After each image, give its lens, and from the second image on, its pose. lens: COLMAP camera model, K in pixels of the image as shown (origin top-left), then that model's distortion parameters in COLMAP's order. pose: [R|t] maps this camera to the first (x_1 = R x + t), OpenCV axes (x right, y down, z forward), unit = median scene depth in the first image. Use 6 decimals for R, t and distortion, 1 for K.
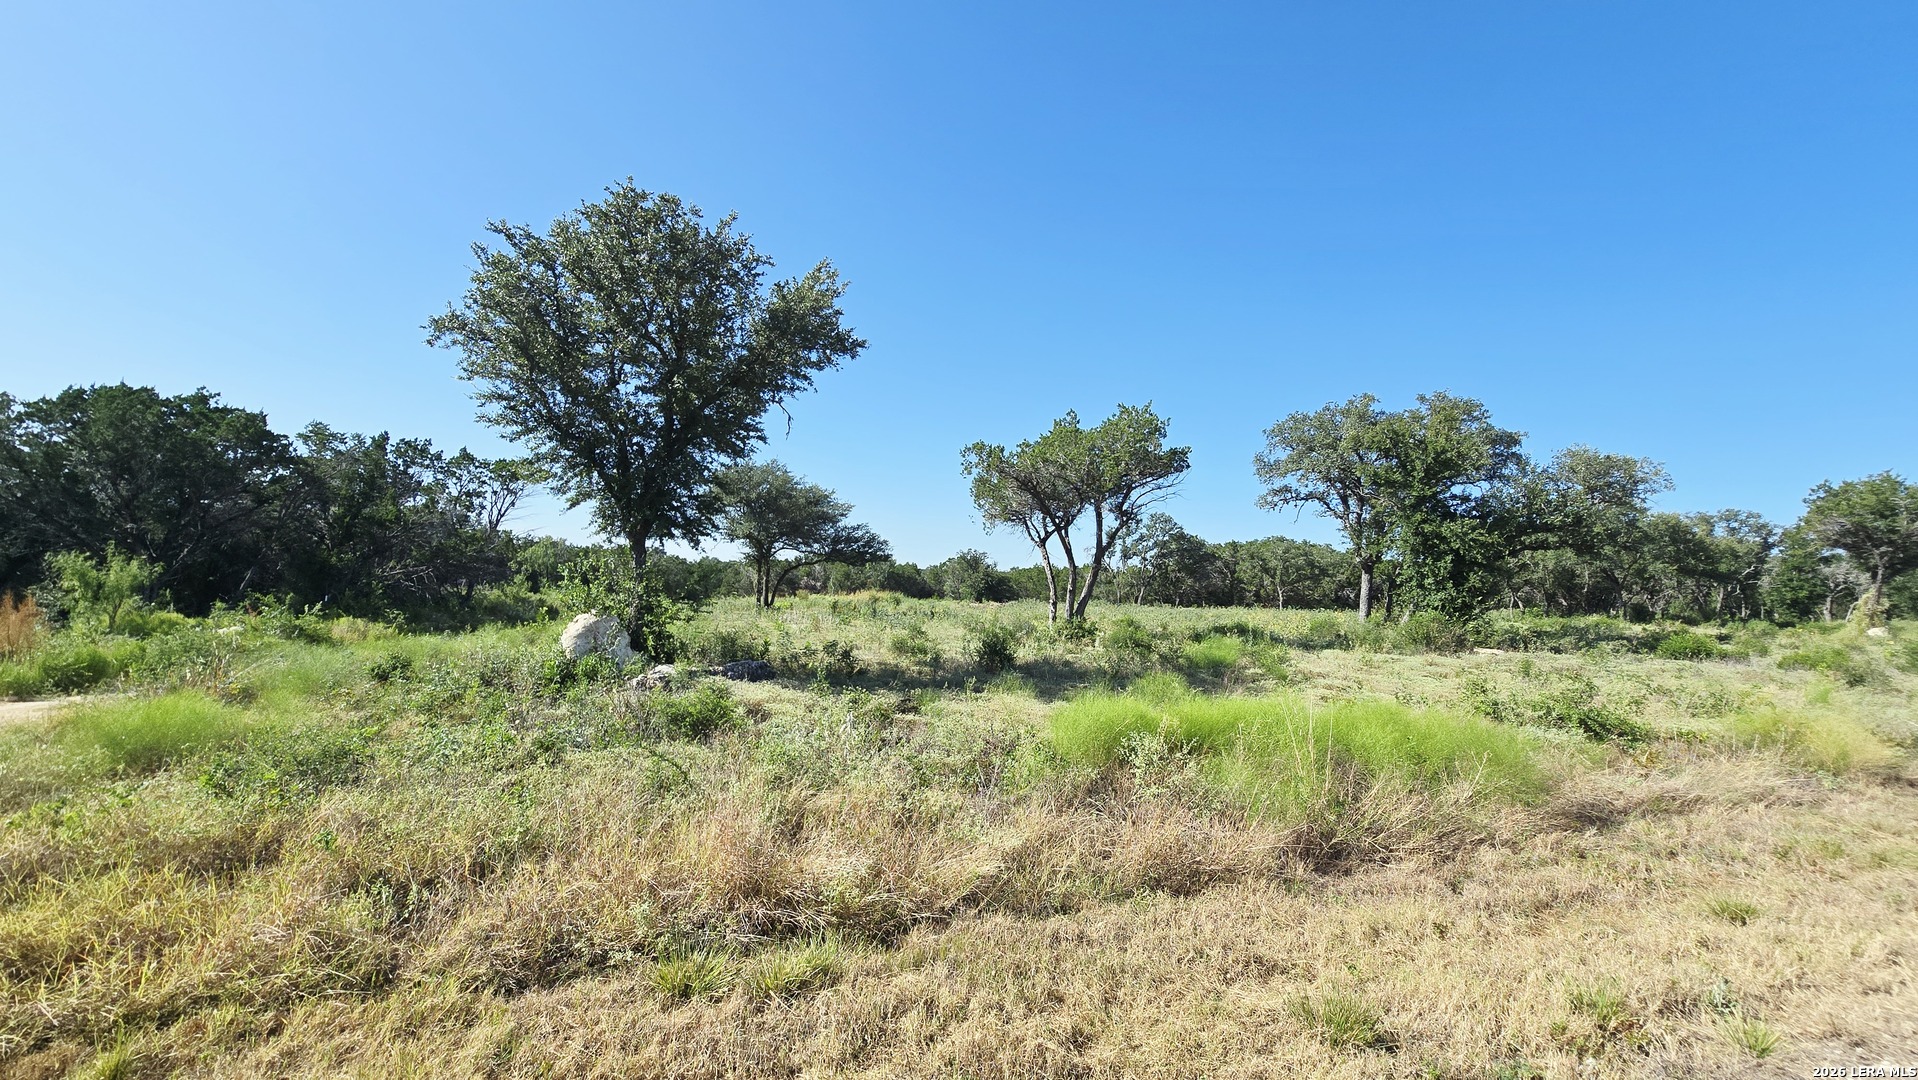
lens RADIAL K [[779.7, 0, 958.7], [0, 779.7, 535.8], [0, 0, 1]] dist [-0.012235, 0.003844]
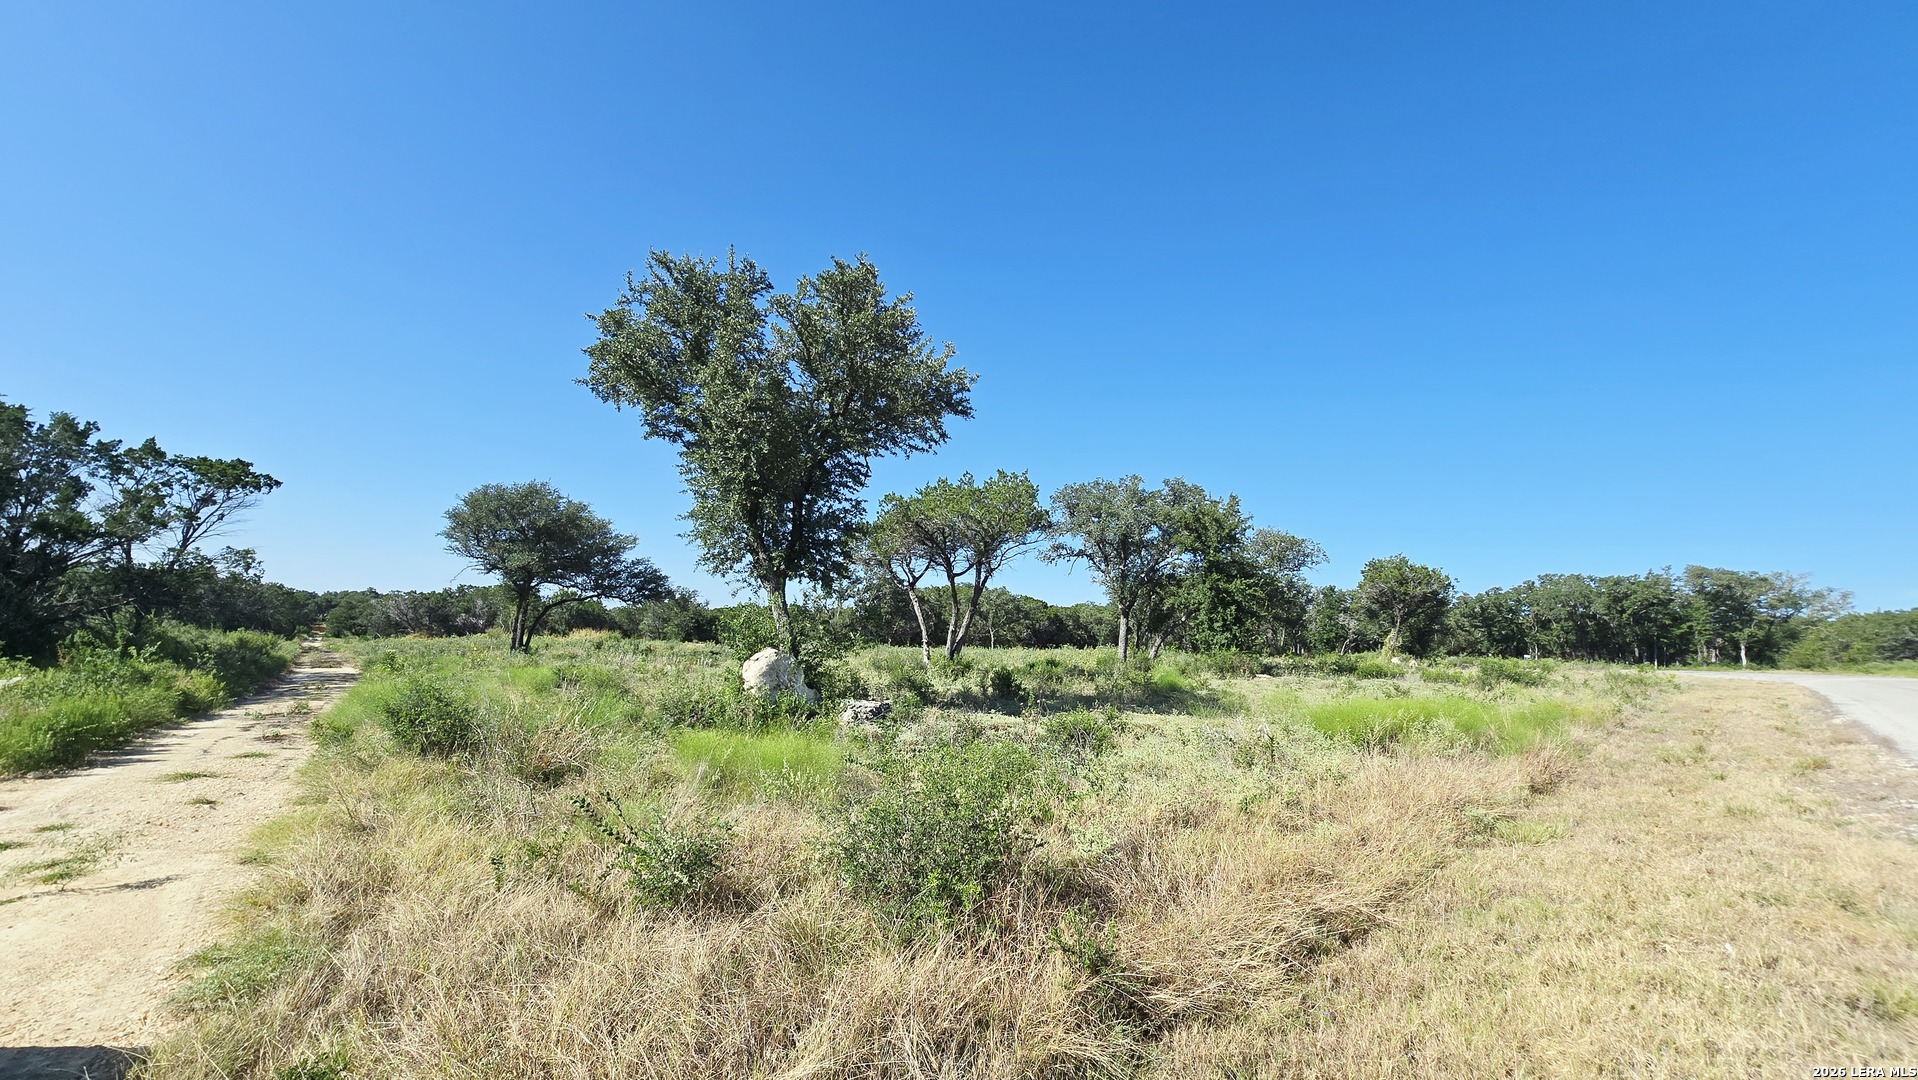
lens RADIAL K [[779.7, 0, 958.7], [0, 779.7, 535.8], [0, 0, 1]] dist [-0.012235, 0.003844]
pose [[0.902079, 0.055131, 0.428034, -0.244269], [-0.032987, 0.997714, -0.058986, -0.000215], [-0.430307, 0.039091, 0.901836, -0.013390]]
